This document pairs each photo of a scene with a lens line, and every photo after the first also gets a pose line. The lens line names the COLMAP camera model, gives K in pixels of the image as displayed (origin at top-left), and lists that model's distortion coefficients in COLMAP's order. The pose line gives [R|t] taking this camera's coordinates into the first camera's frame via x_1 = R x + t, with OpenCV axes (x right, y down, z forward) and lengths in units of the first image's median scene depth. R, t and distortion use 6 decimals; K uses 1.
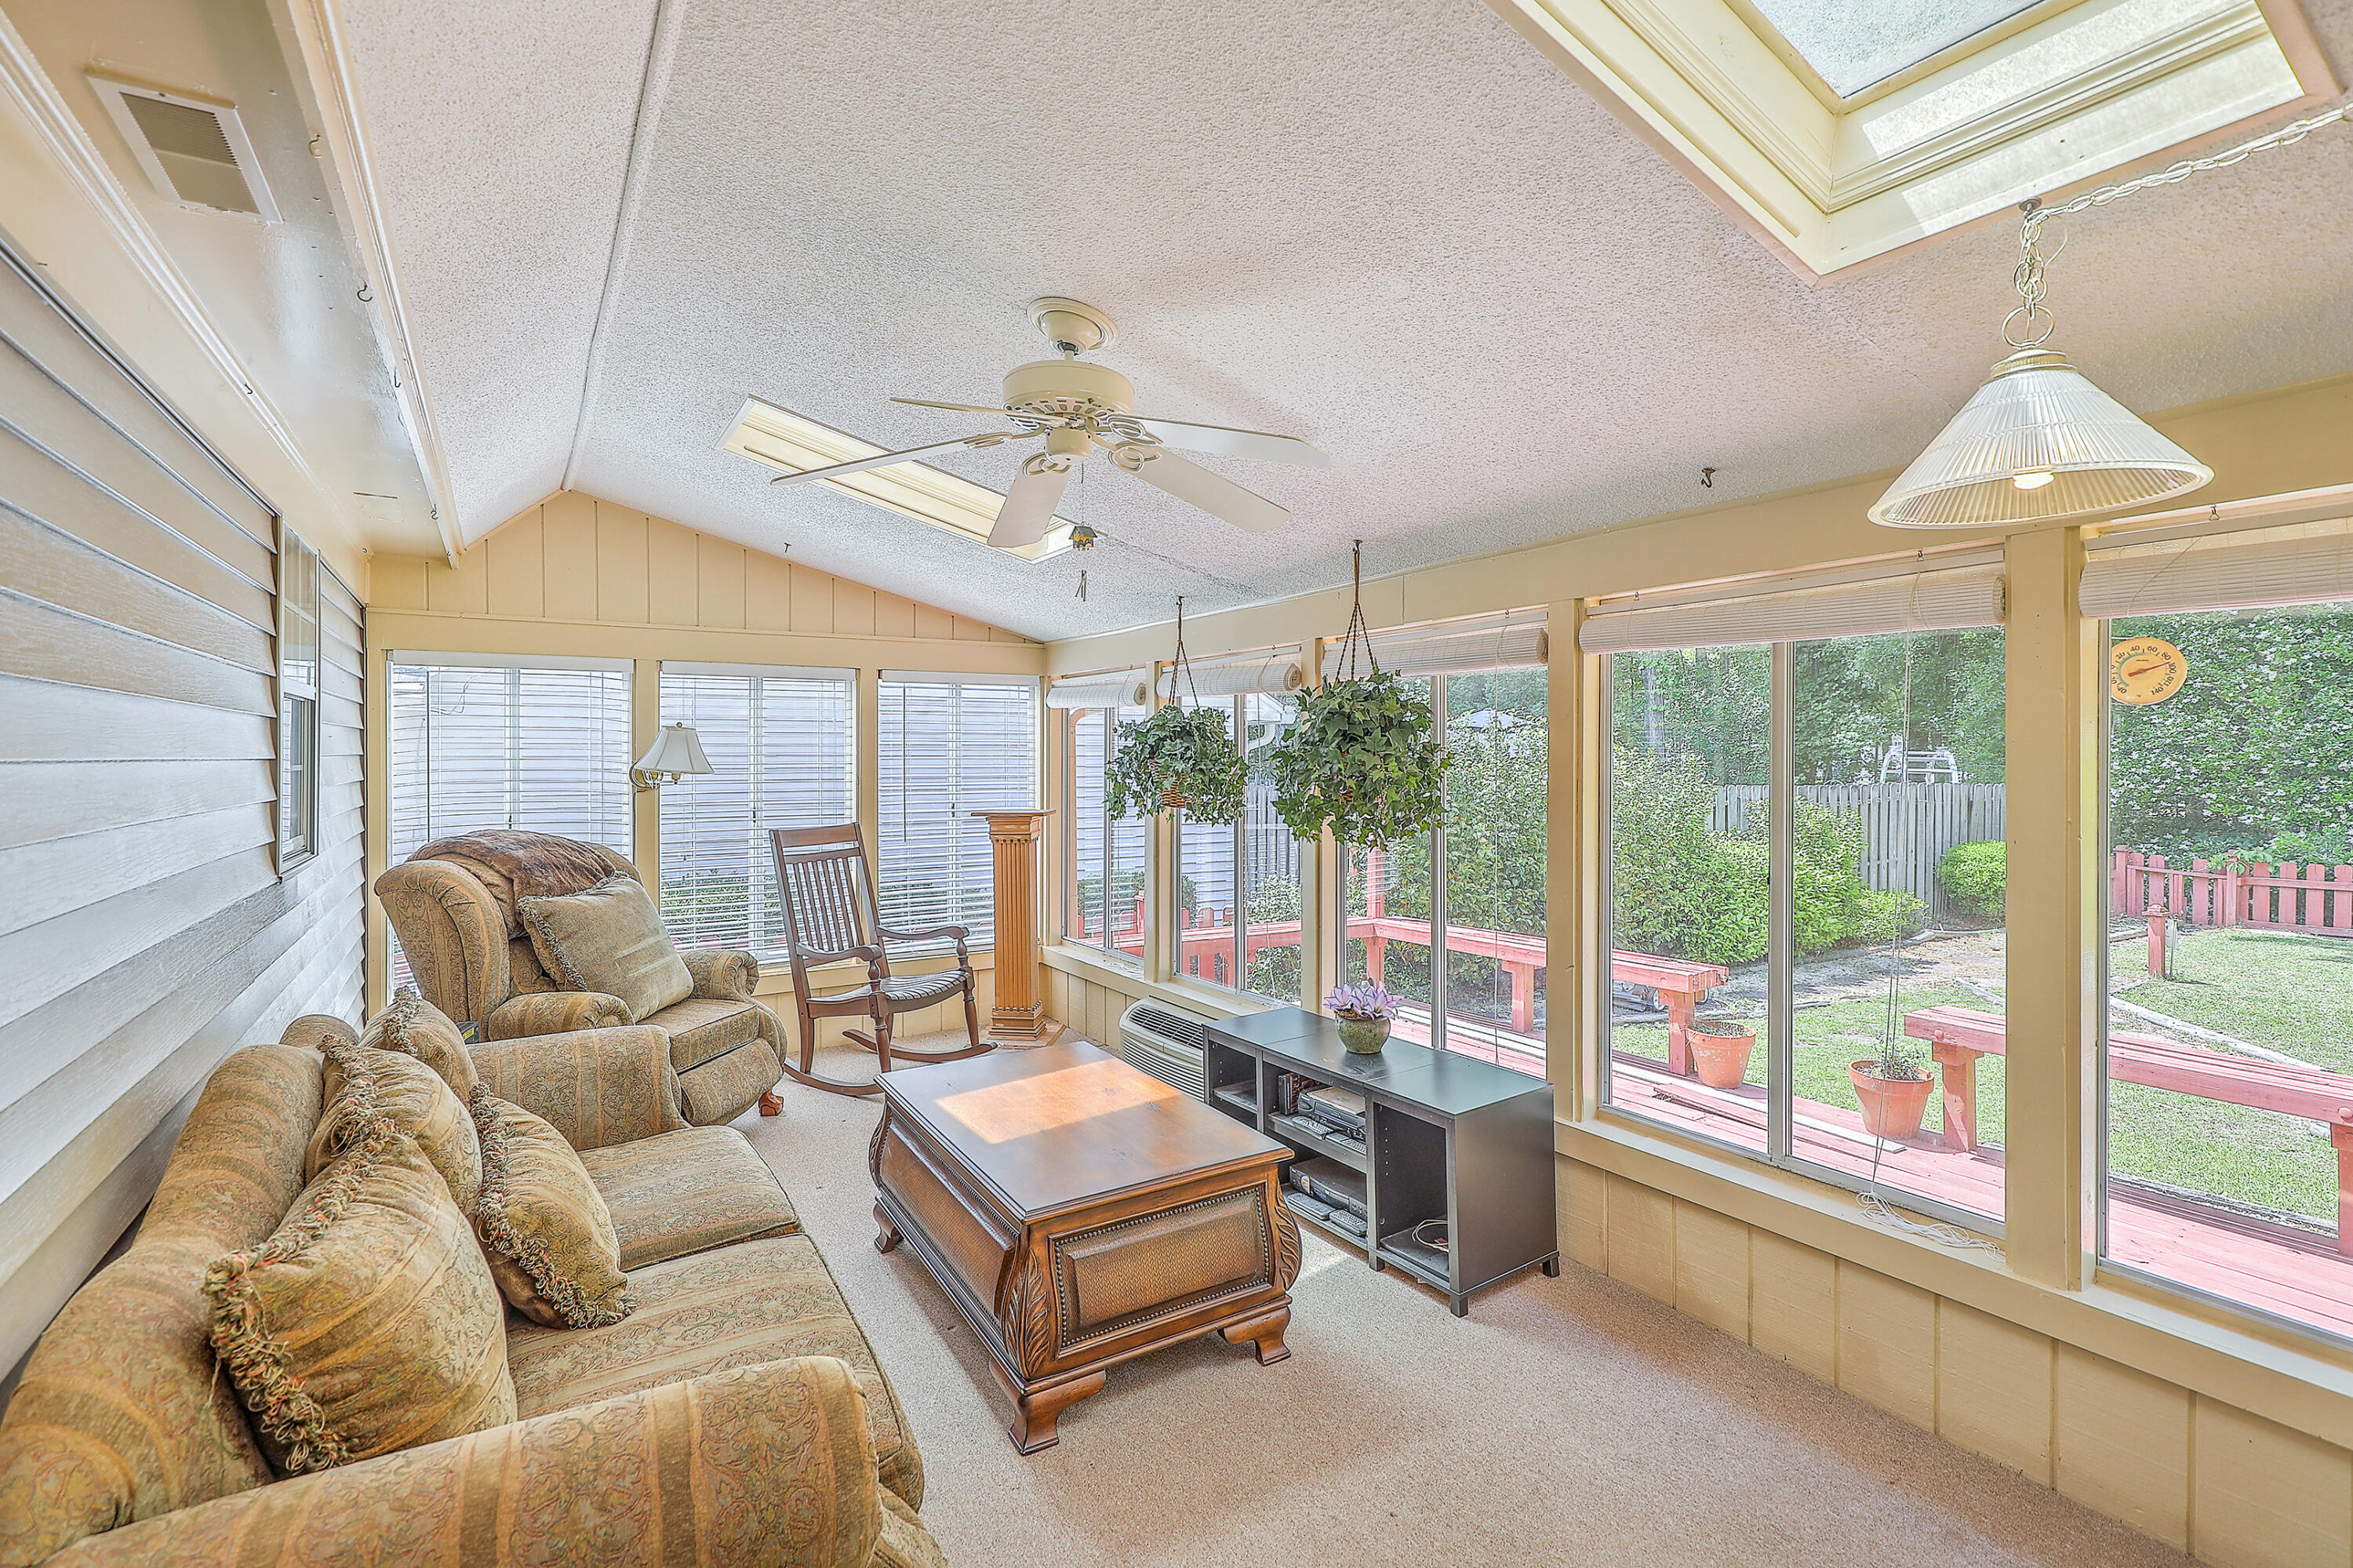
lens RADIAL K [[1080.6, 0, 1185.5], [0, 1080.6, 760.8], [0, 0, 1]] dist [0.001598, -0.000335]
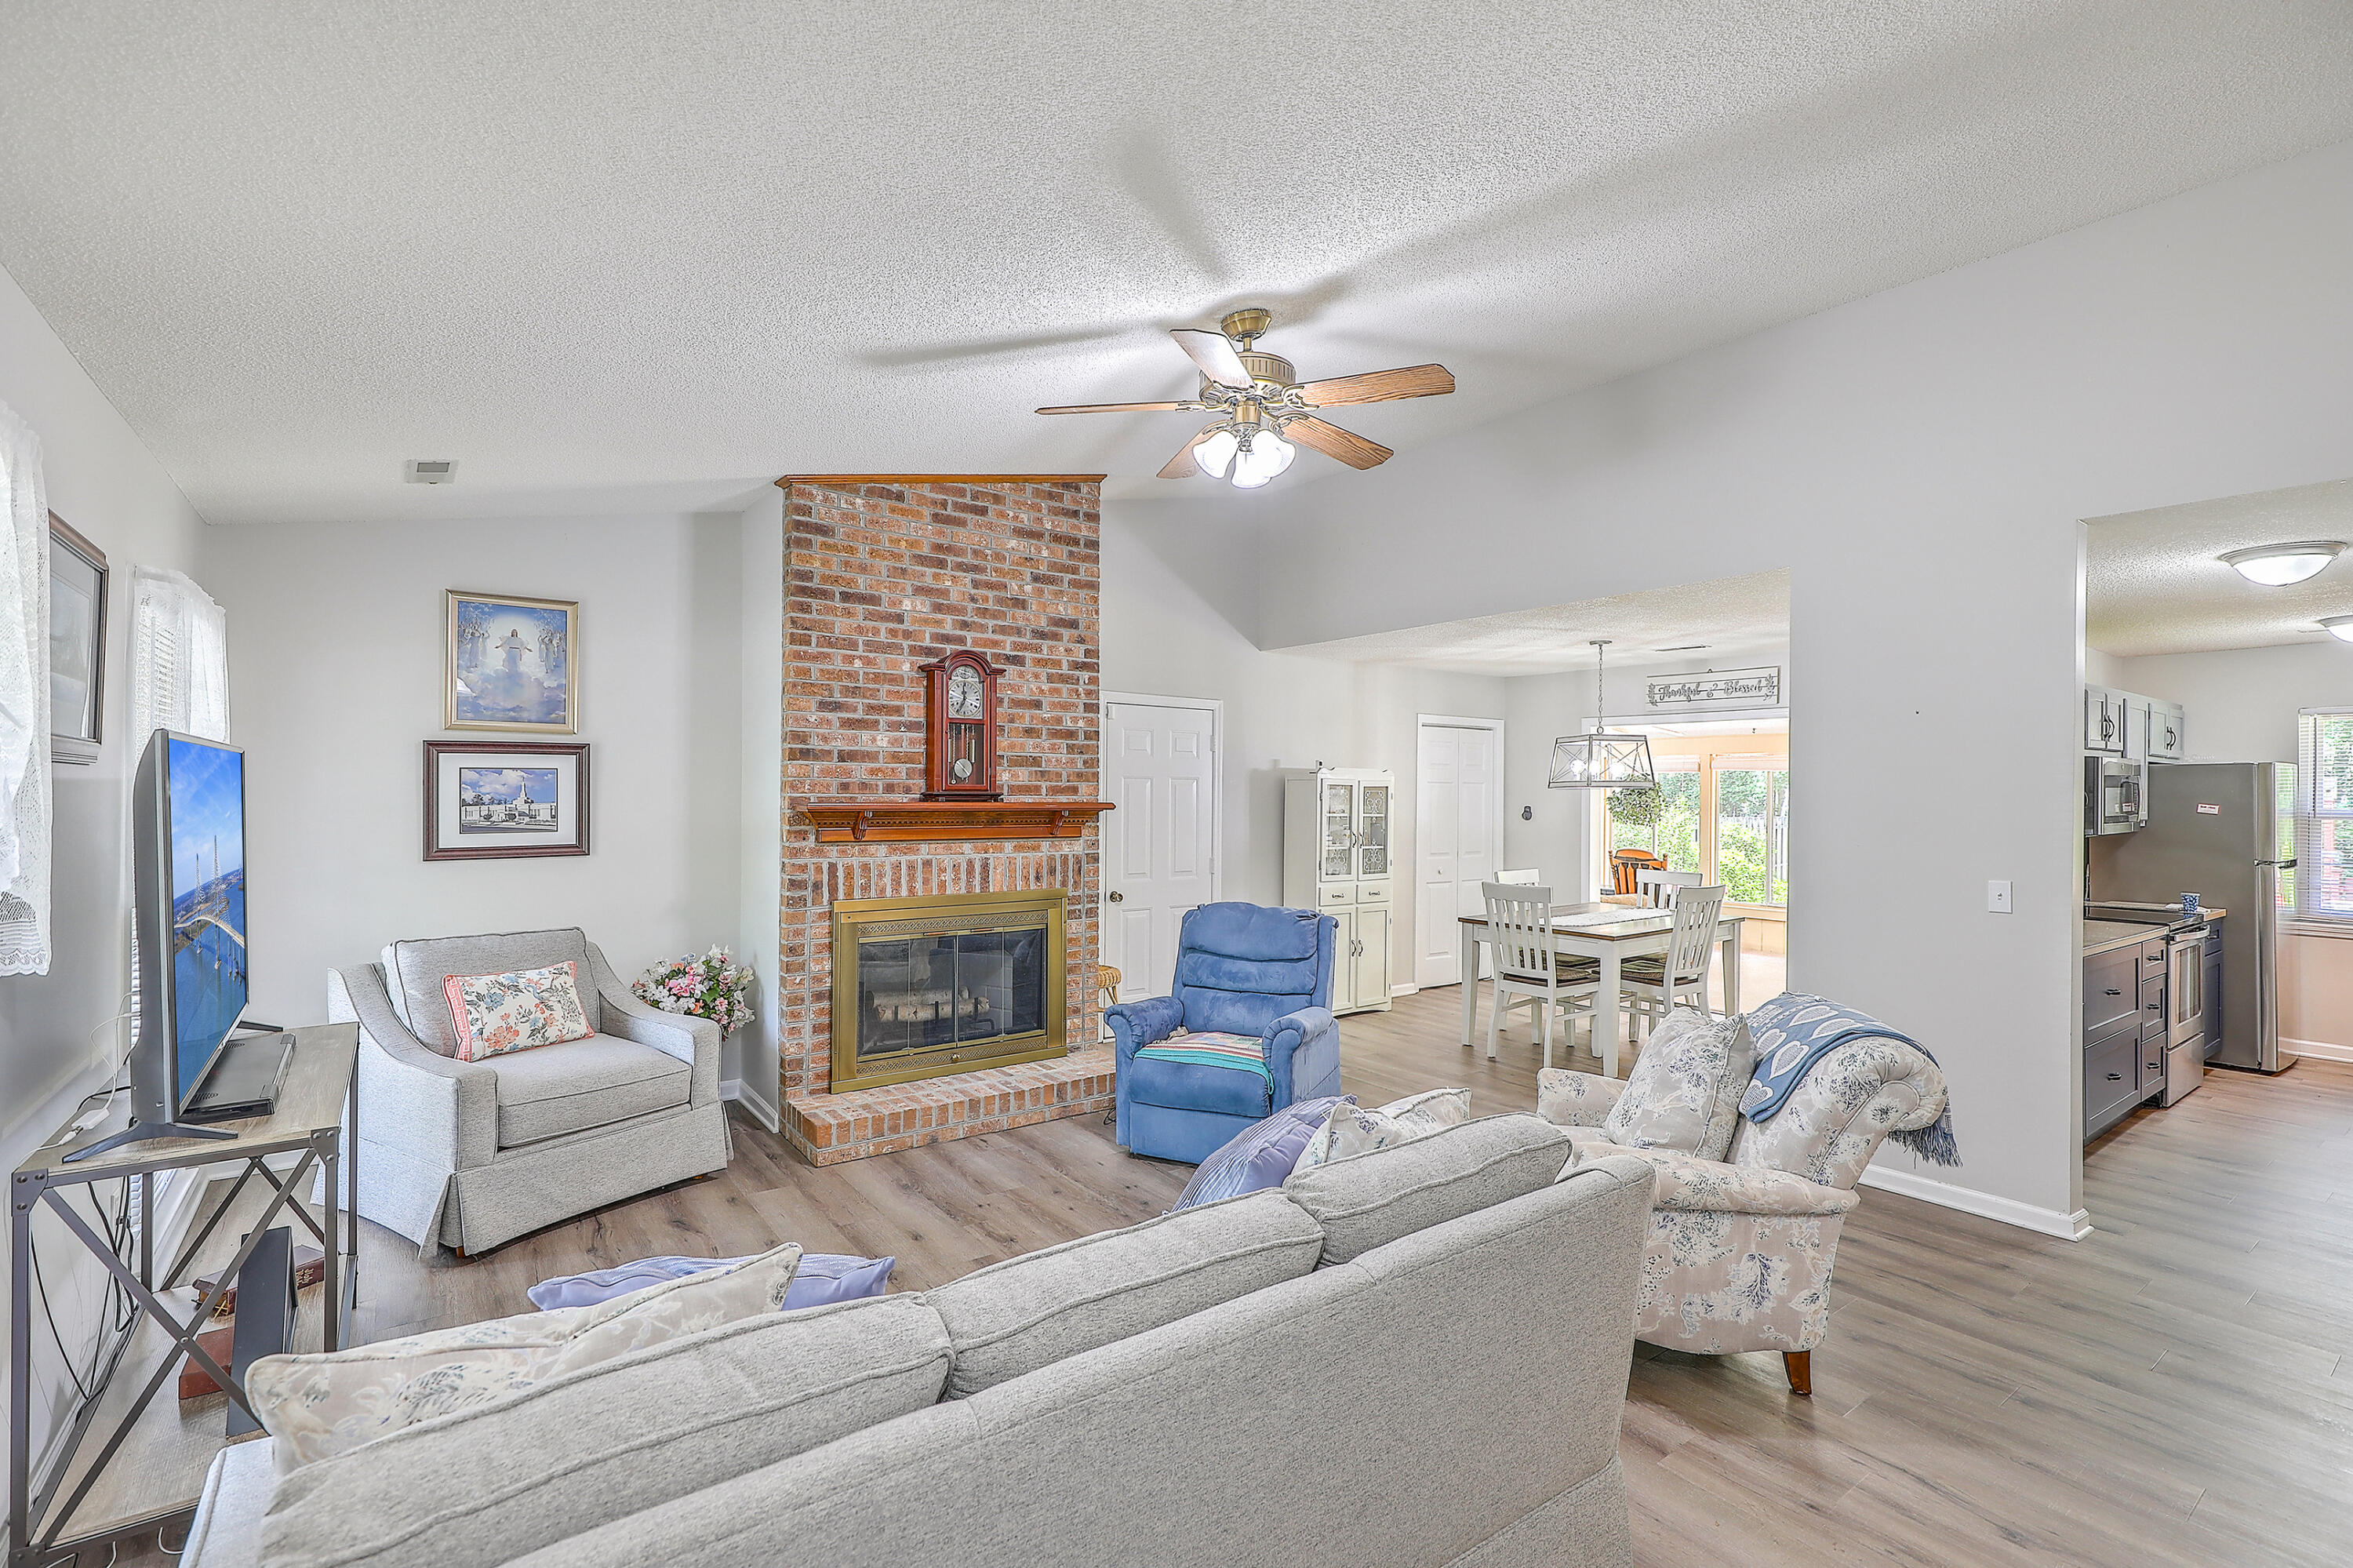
lens RADIAL K [[1062.6, 0, 1190.9], [0, 1062.6, 785.5], [0, 0, 1]] dist [-0.000903, 0.000319]
pose [[0.997444, 0.010700, 0.070644, -1.366859], [-0.009928, 0.999887, -0.011271, 0.005058], [-0.070757, 0.010541, 0.997438, -2.024274]]
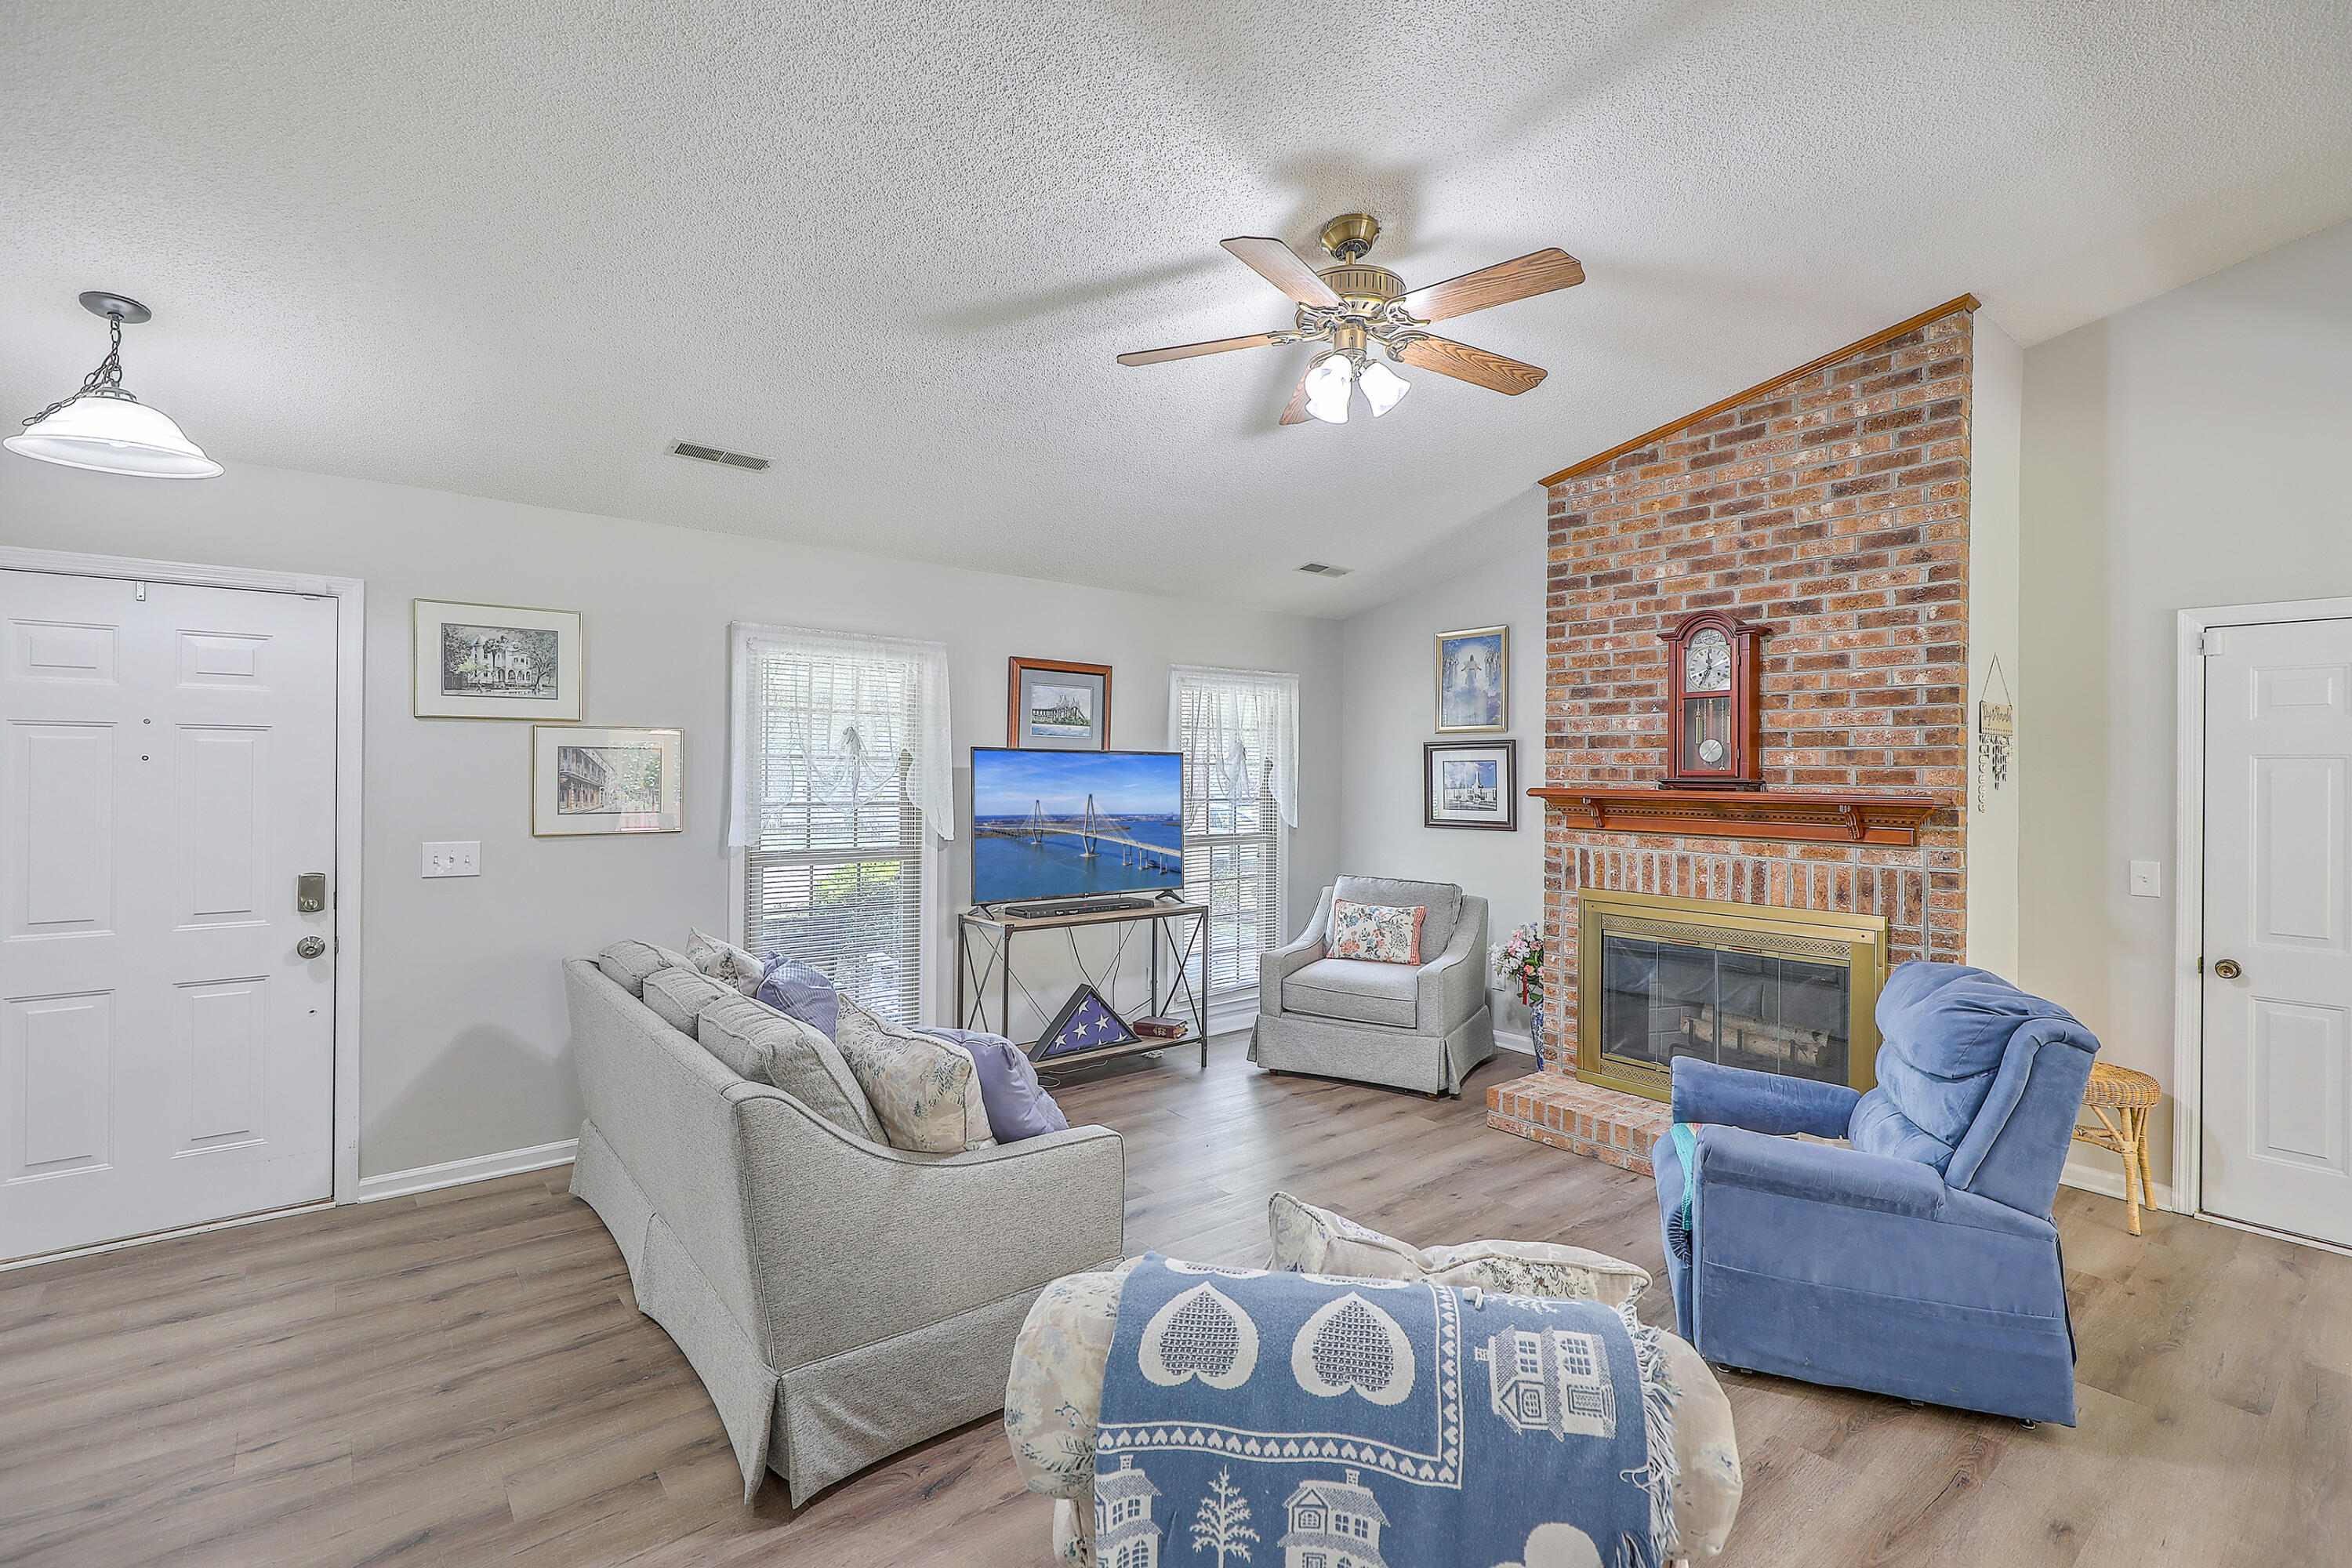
lens RADIAL K [[1064.2, 0, 1189.9], [0, 1064.2, 768.1], [0, 0, 1]] dist [0.000960, 0.000130]
pose [[0.114934, -0.001365, -0.993372, -0.410903], [-0.016013, 0.999867, -0.003227, 0.001657], [0.993244, 0.016278, 0.114896, -1.275317]]
